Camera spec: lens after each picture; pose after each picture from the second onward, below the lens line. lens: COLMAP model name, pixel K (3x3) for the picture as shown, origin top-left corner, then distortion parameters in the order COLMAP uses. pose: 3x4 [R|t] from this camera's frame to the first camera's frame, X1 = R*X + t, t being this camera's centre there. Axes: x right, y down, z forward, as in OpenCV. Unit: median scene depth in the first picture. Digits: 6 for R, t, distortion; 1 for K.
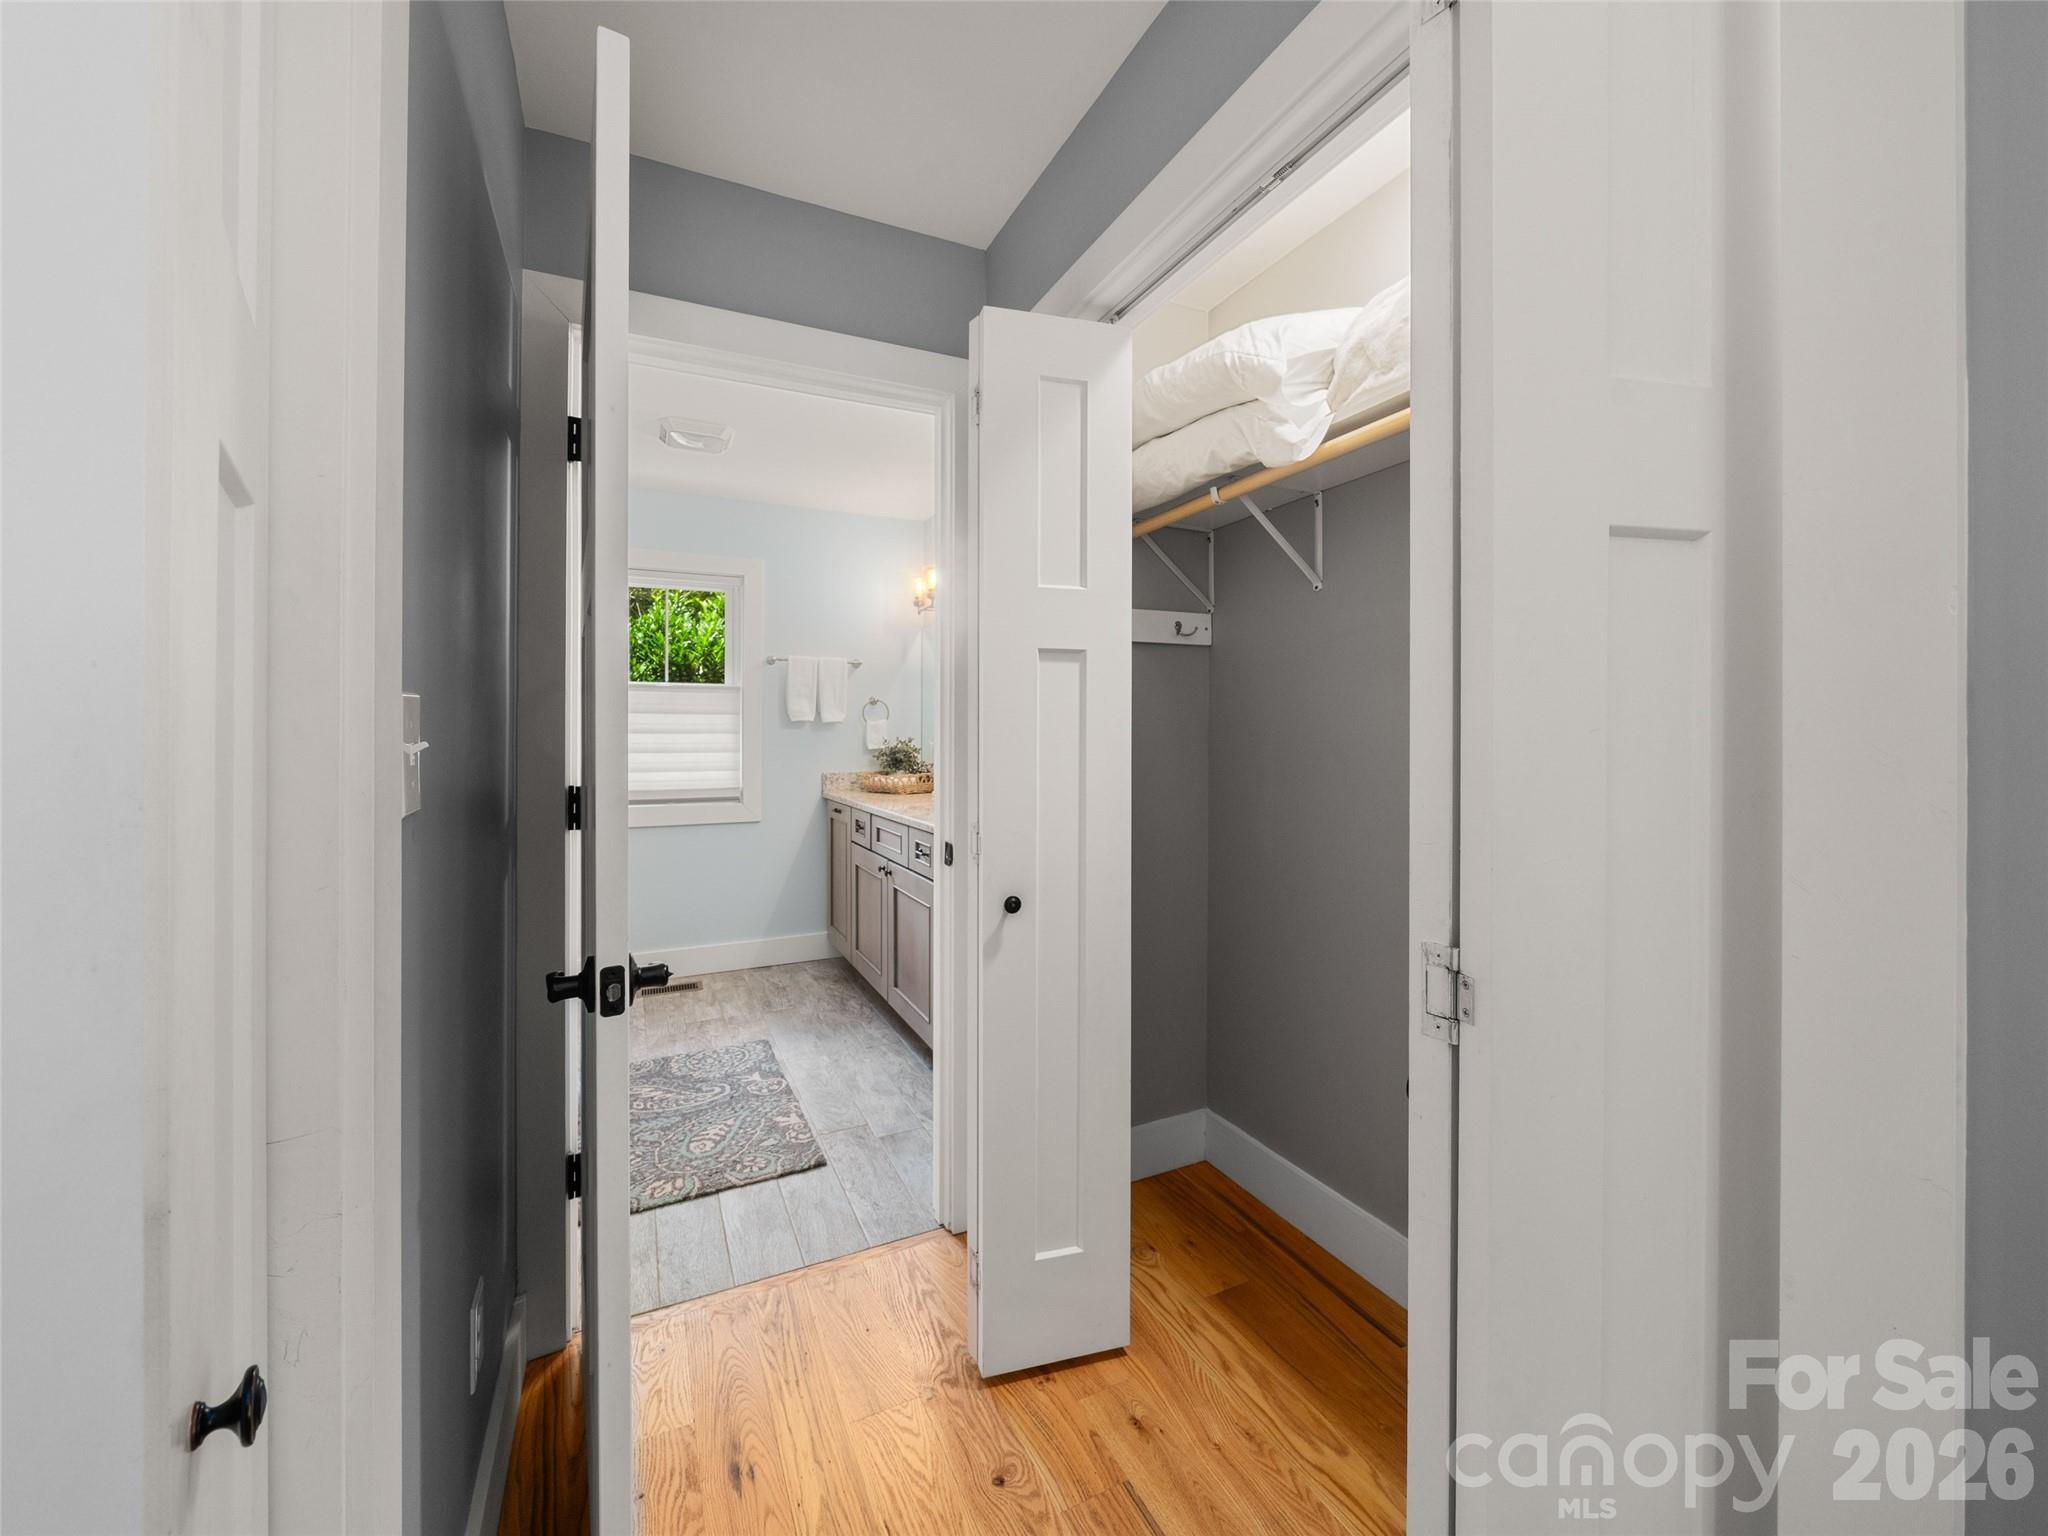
lens RADIAL K [[814.2, 0, 1027.7], [0, 814.2, 728.5], [0, 0, 1]] dist [0.000338, -0.000094]
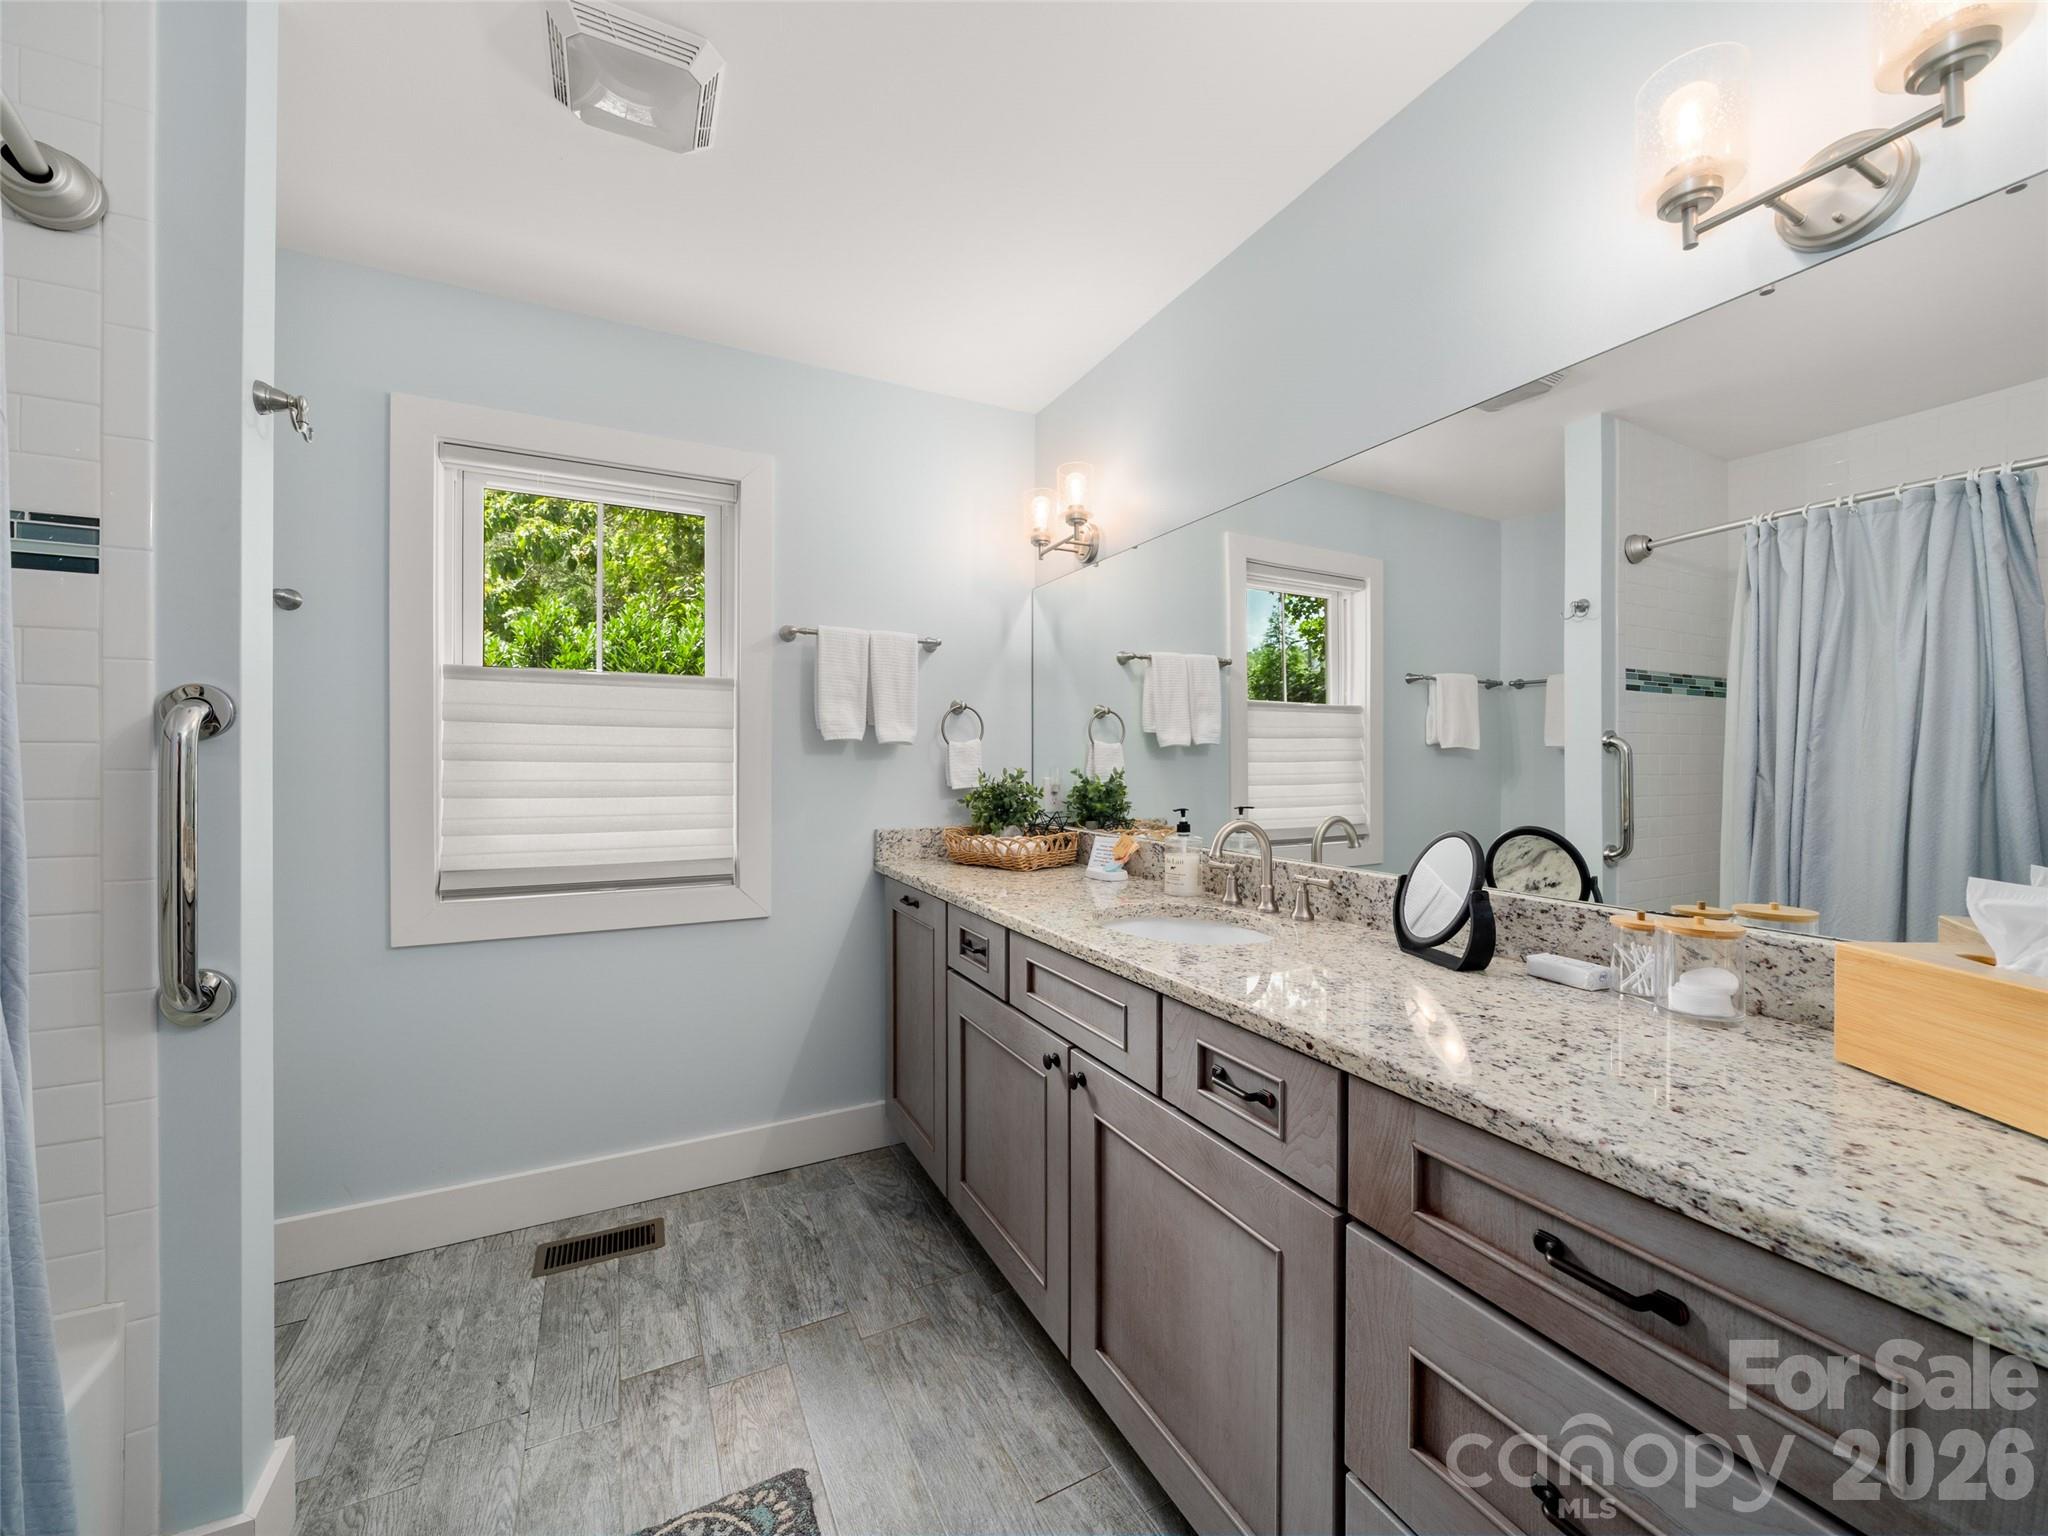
lens RADIAL K [[794.5, 0, 1022.3], [0, 794.5, 762.5], [0, 0, 1]] dist [-0.004916, -0.000469]
pose [[0.999897, -0.000206, 0.014362, -0.160483], [0.000112, 0.999979, 0.006528, 0.002735], [-0.014363, -0.006526, 0.999876, 0.446910]]
